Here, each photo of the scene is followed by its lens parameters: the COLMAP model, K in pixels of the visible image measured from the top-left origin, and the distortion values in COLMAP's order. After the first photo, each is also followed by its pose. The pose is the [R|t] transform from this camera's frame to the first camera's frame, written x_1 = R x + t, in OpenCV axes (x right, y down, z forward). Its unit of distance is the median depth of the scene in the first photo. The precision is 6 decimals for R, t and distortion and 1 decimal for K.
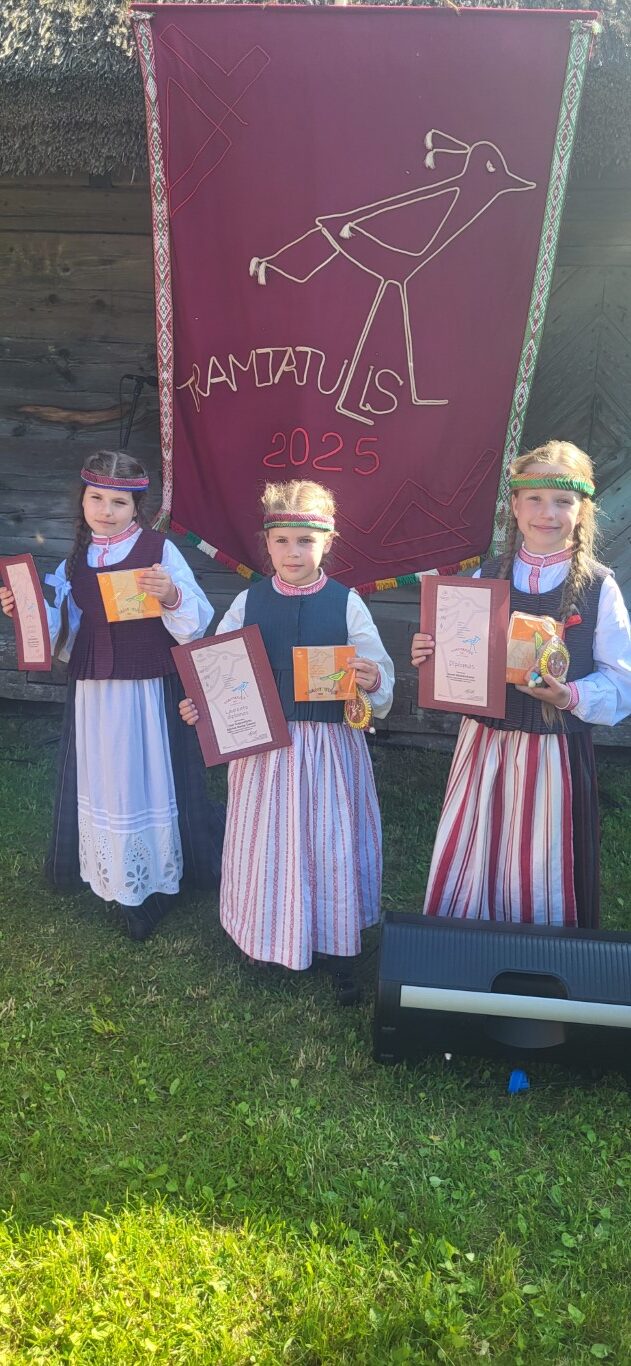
lens RADIAL K [[1043.8, 0, 301.7], [0, 1043.8, 671.5], [0, 0, 1]] dist [0.062416, -0.064705]
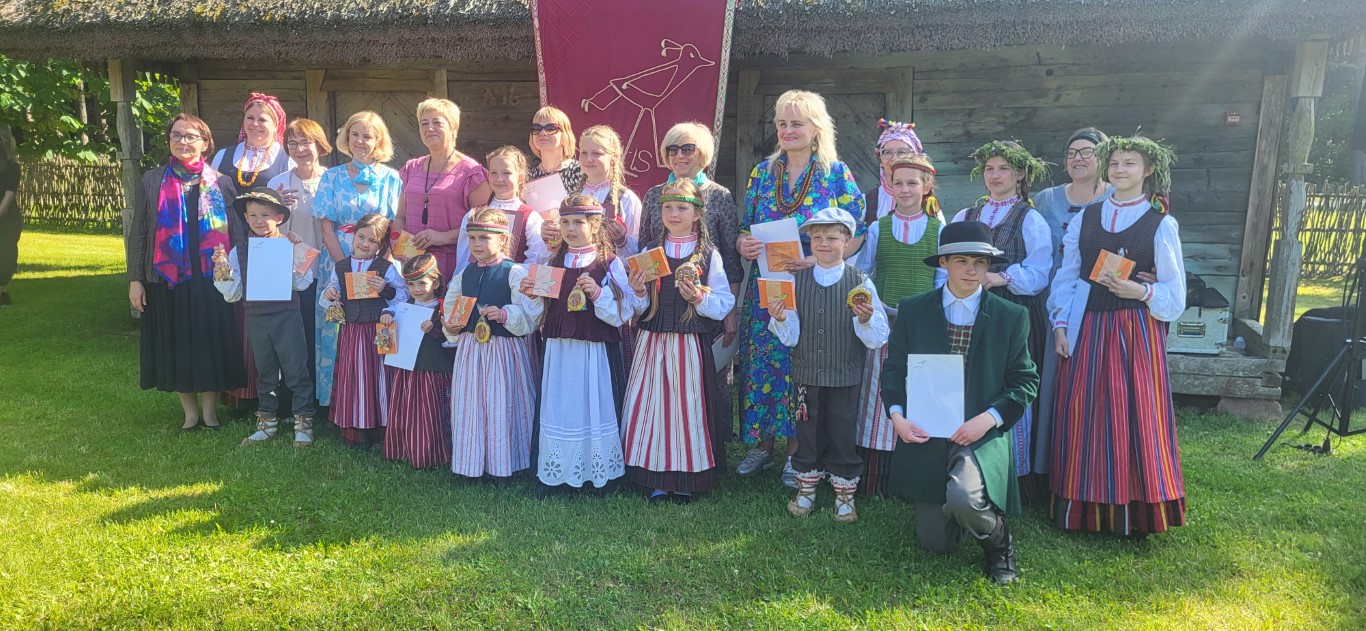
lens RADIAL K [[1049.2, 0, 678.2], [0, 1049.2, 318.2], [0, 0, 1]] dist [0.046889, -0.045823]
pose [[0.991170, 0.008634, -0.132316, 0.427002], [-0.027453, 0.989619, -0.141071, 0.320178], [0.129724, 0.143458, 0.981117, -0.944510]]
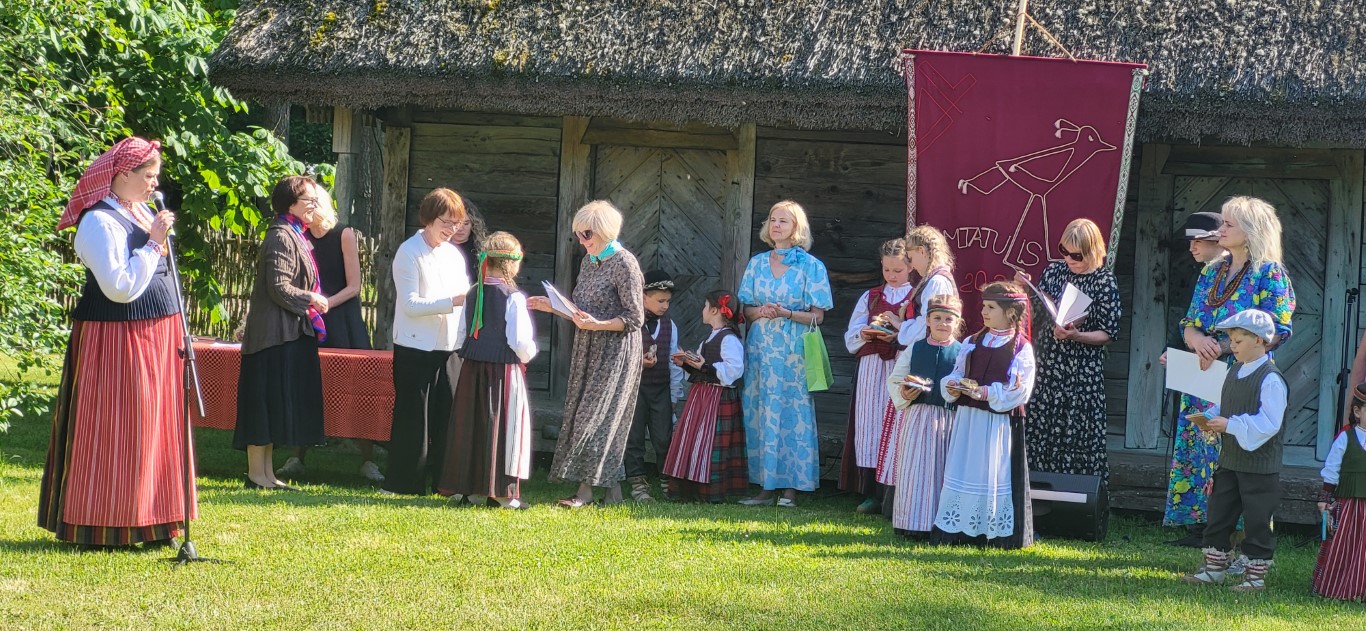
lens RADIAL K [[3053.2, 0, 569.1], [0, 3053.2, 261.7], [0, 0, 1]] dist [-0.289075, 2.588419]
pose [[0.966621, 0.028801, -0.254586, 0.649308], [-0.099622, 0.957720, -0.269902, 1.240721], [0.236049, 0.286256, 0.928622, -4.048121]]
